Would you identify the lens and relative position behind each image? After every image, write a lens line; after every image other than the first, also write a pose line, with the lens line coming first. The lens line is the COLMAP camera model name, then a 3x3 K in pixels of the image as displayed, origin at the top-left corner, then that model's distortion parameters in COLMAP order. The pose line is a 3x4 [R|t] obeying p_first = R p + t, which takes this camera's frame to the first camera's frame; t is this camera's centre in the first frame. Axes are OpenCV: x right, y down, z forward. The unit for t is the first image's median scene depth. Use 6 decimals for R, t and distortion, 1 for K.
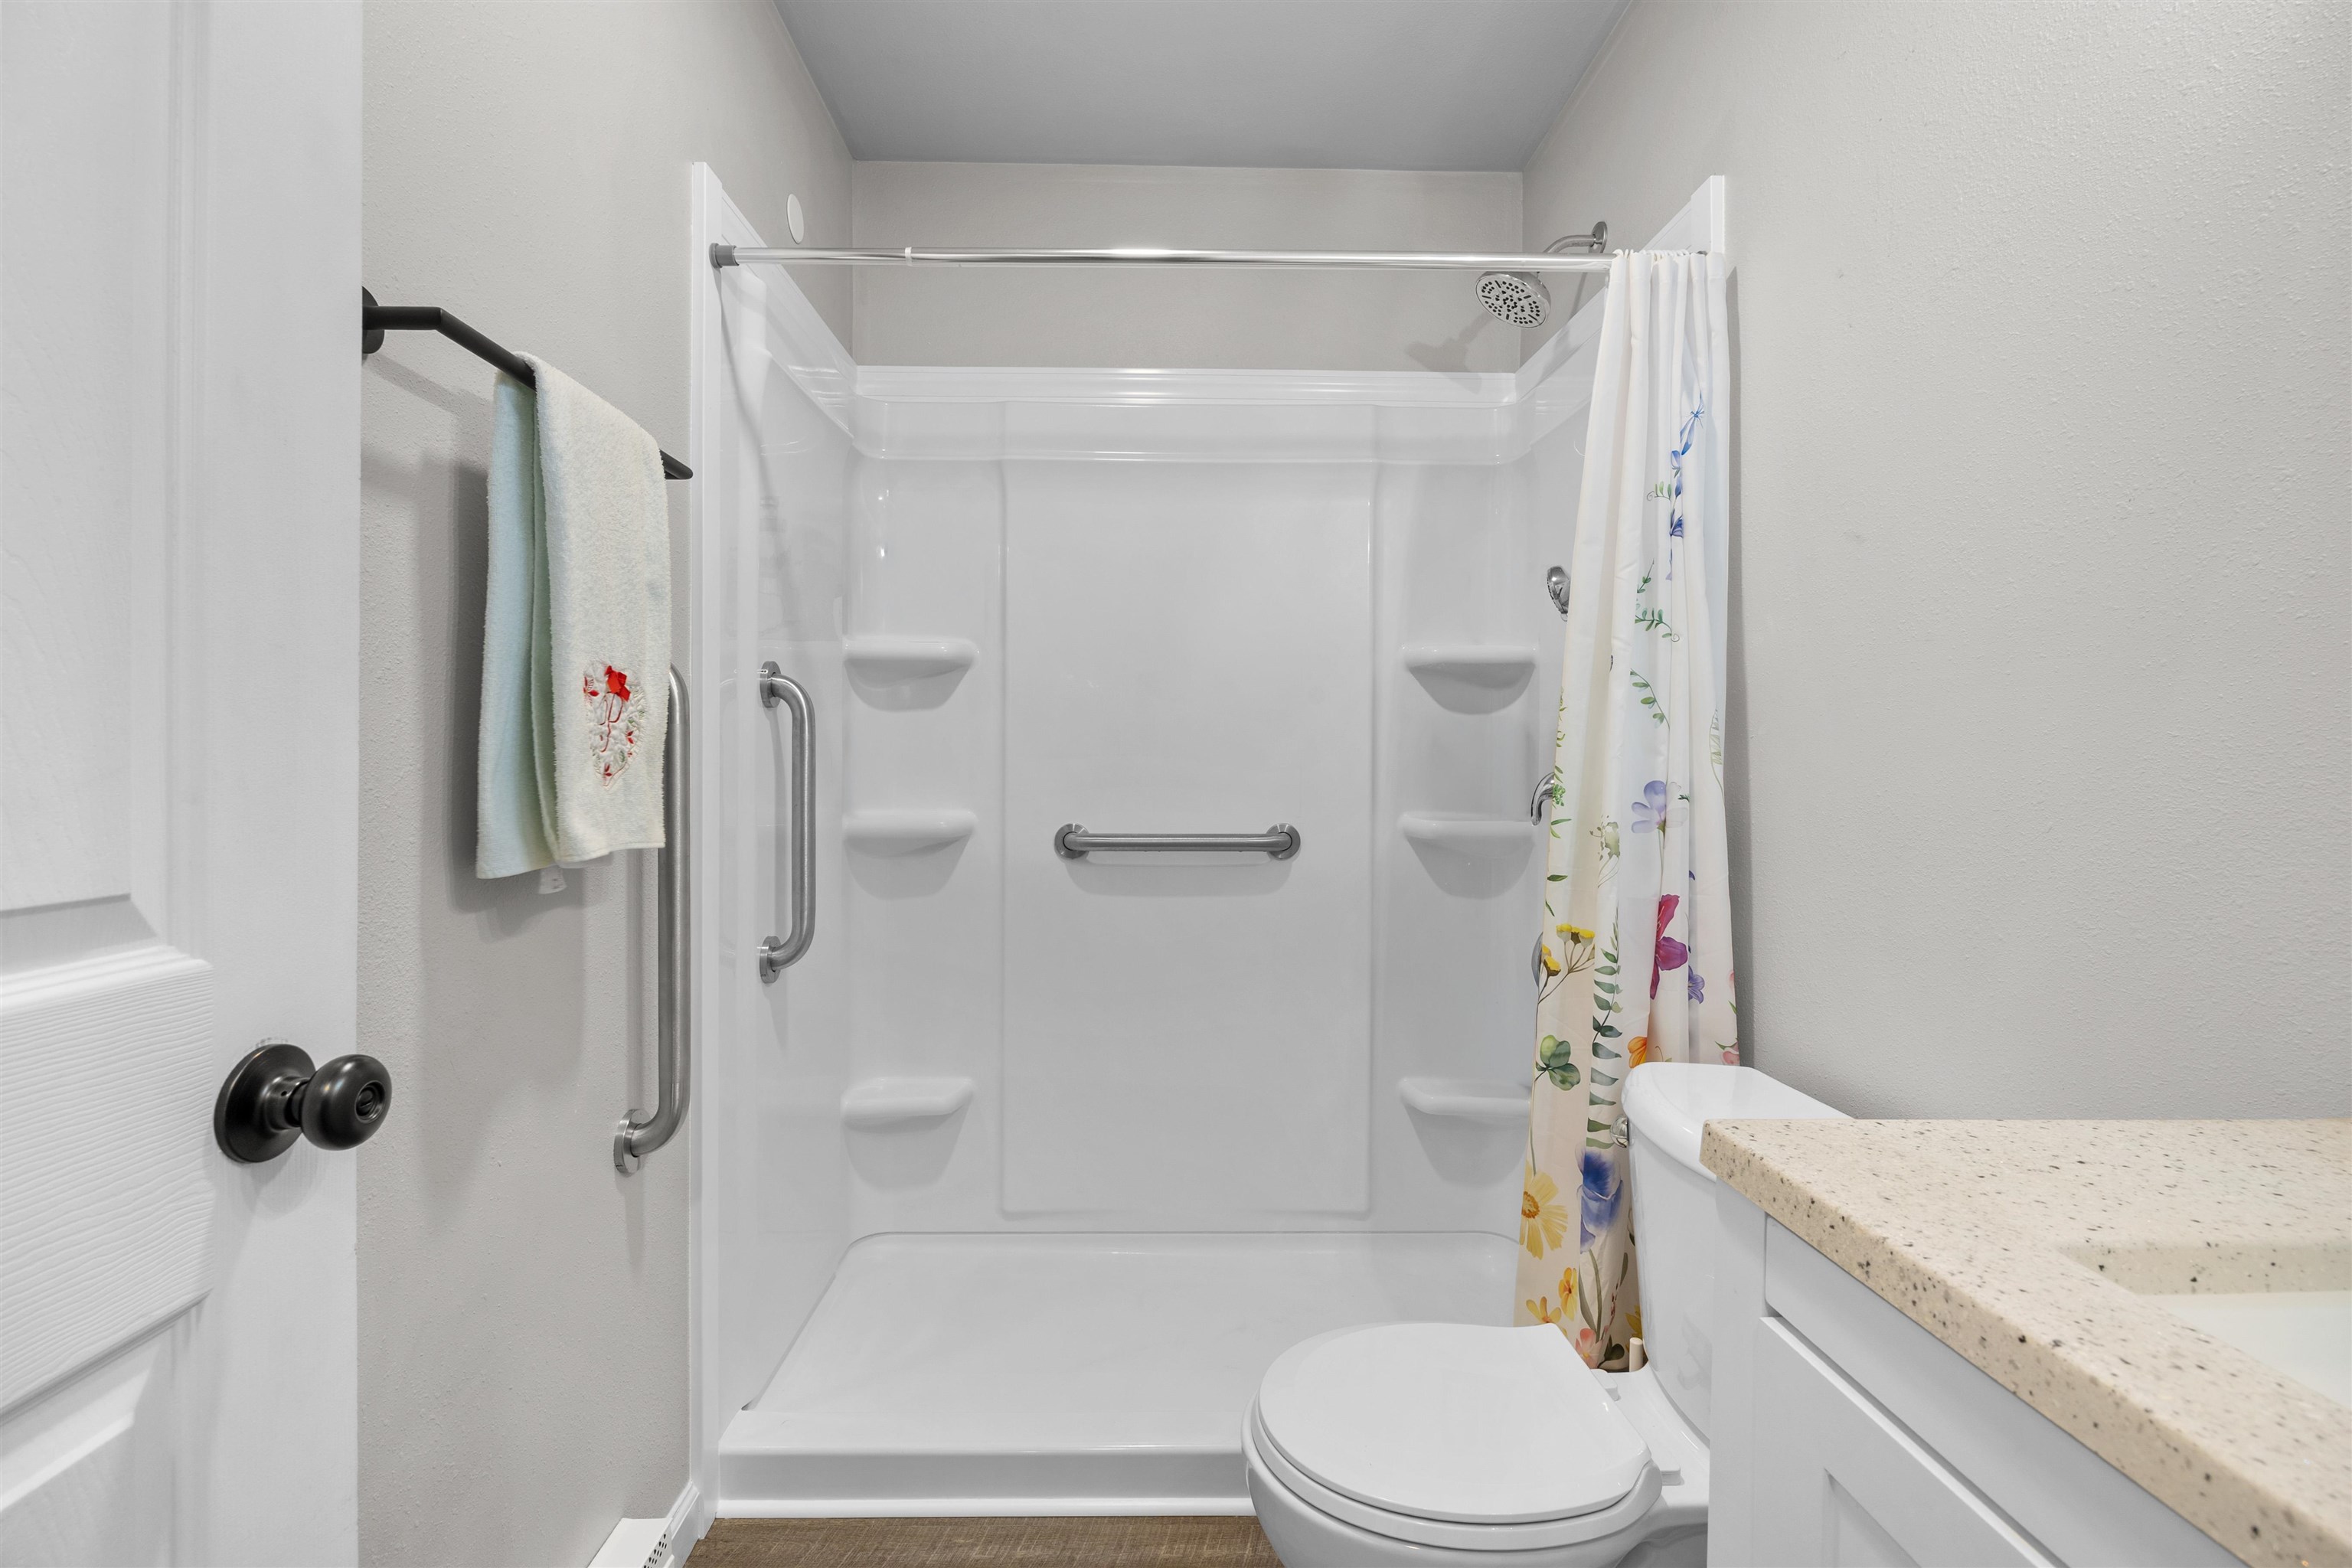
lens RADIAL K [[1075.3, 0, 1173.3], [0, 1075.3, 751.5], [0, 0, 1]] dist [0.000402, -0.000630]
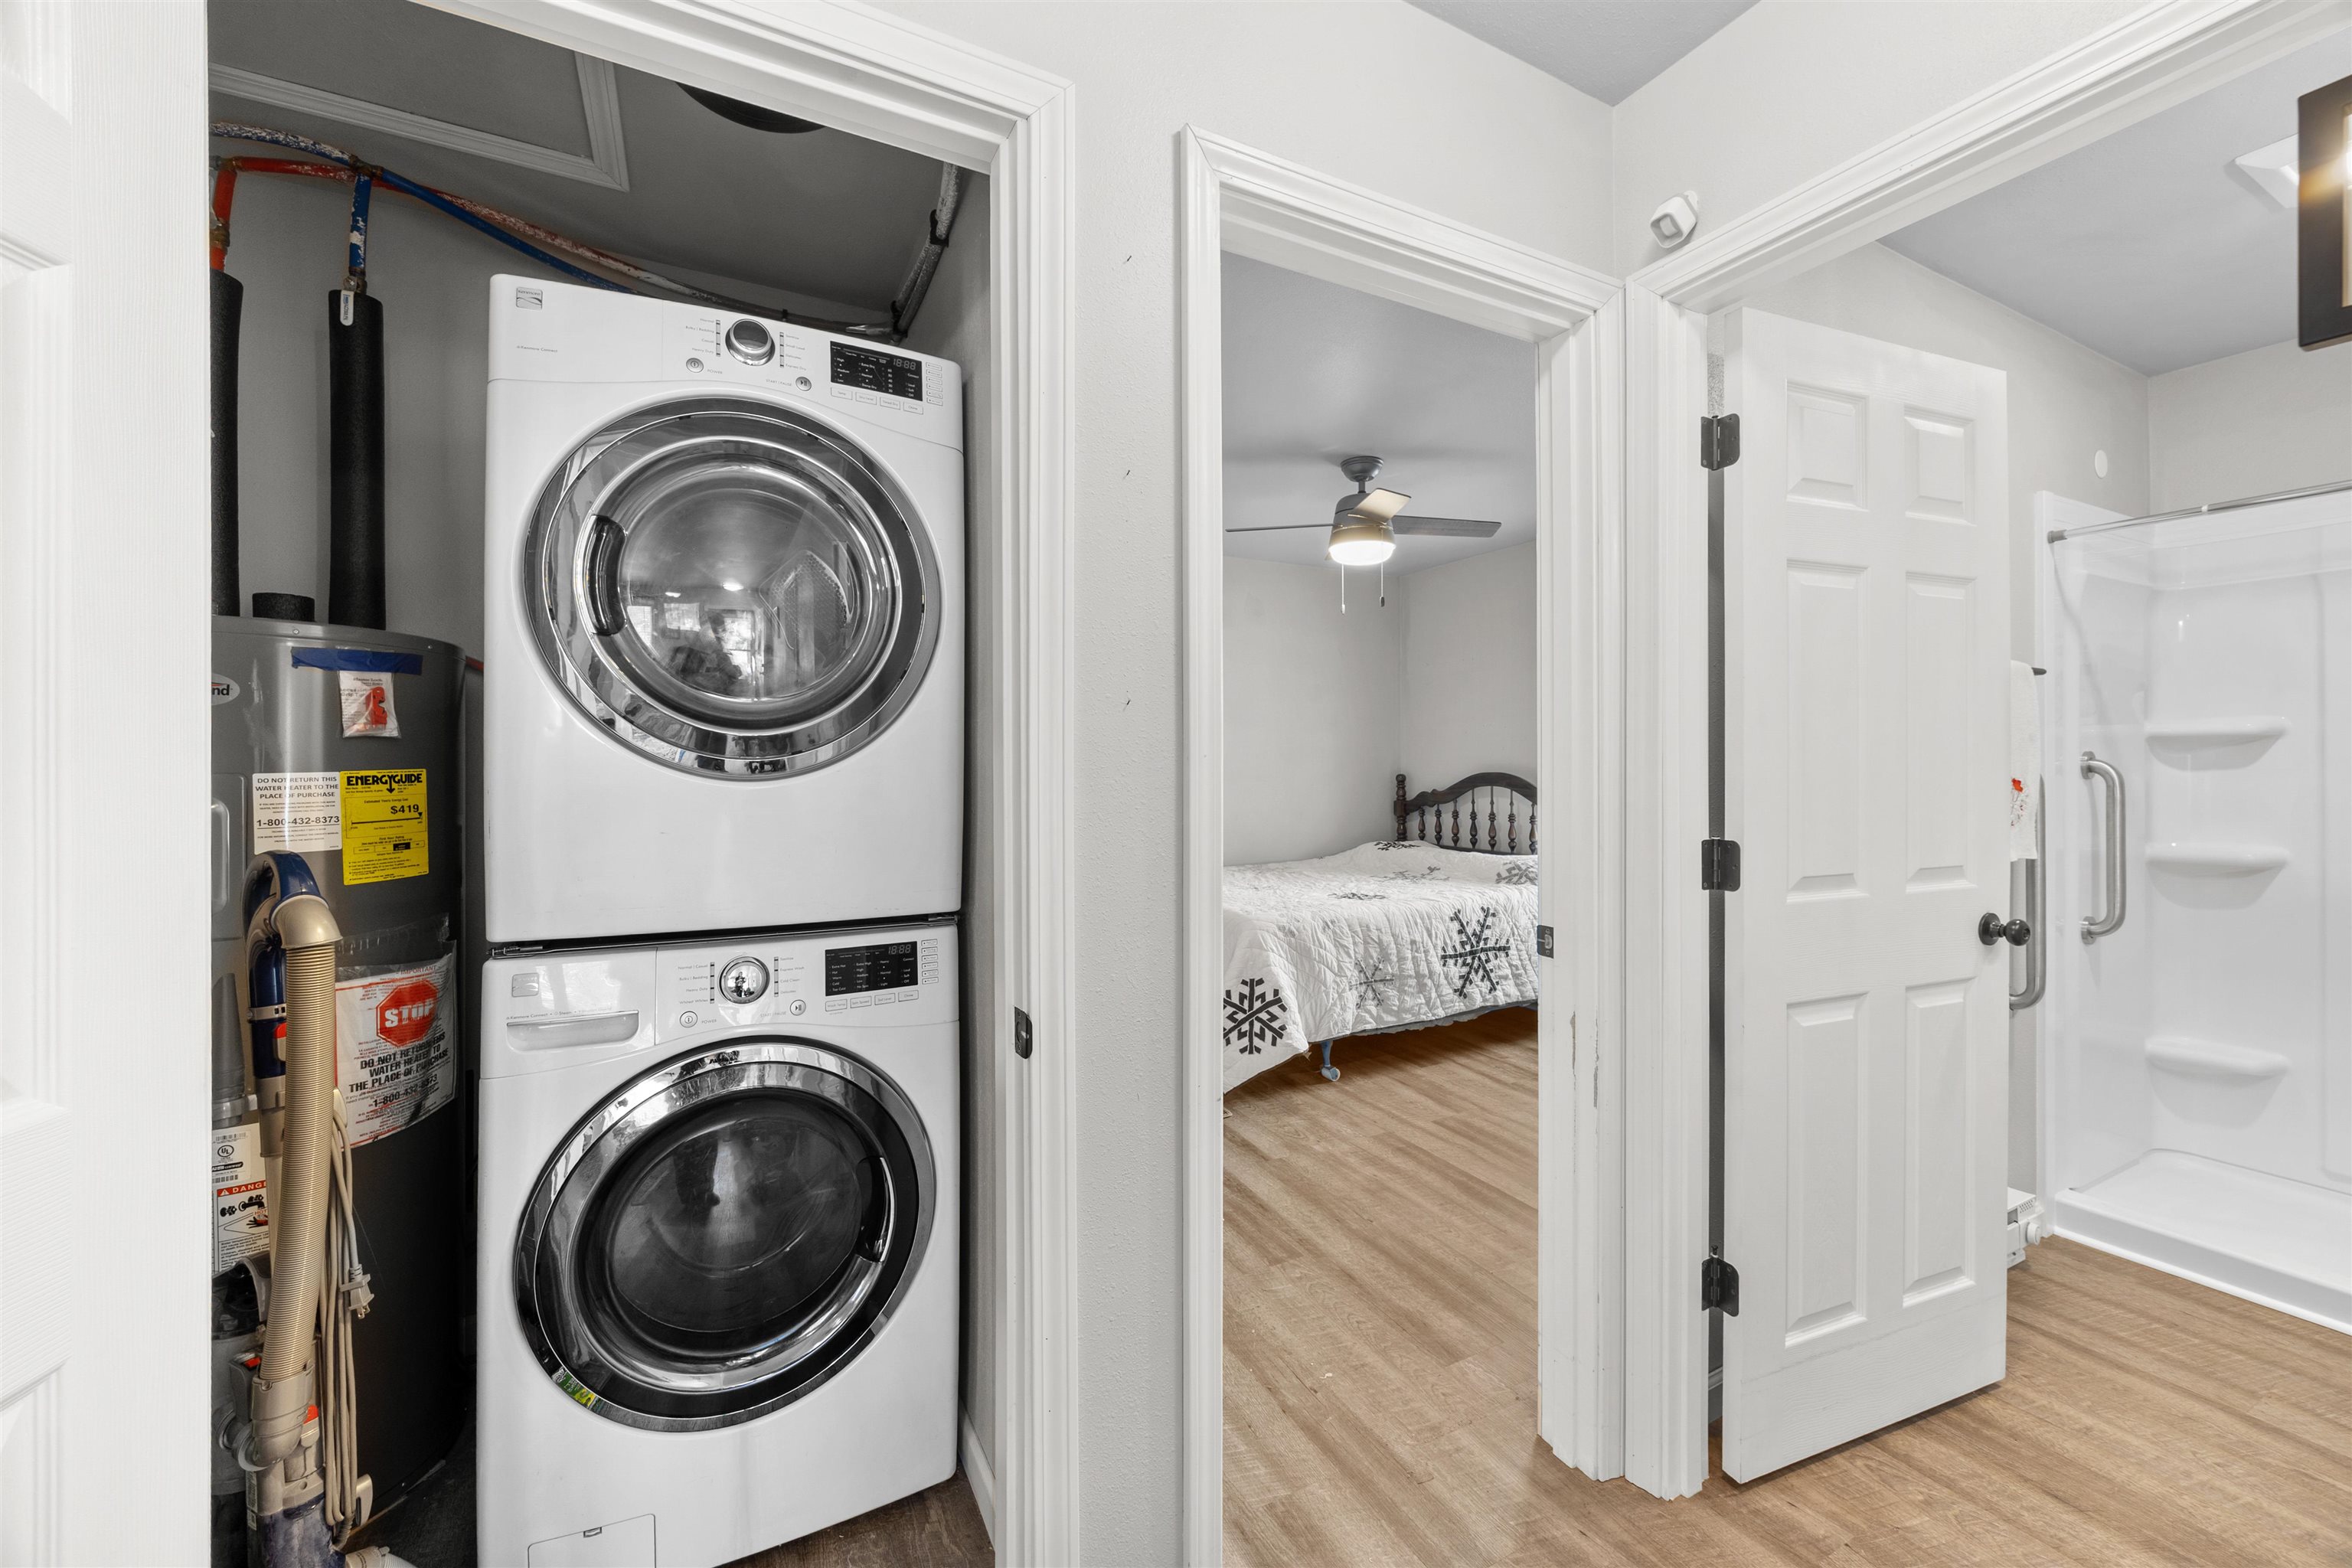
lens RADIAL K [[905.8, 0, 1177.7], [0, 905.8, 777.6], [0, 0, 1]] dist [-0.000496, -0.000006]
pose [[0.450907, -0.003701, -0.892563, 0.186354], [0.009390, 0.999956, 0.000598, -0.043547], [0.892522, -0.008651, 0.450922, -0.686355]]
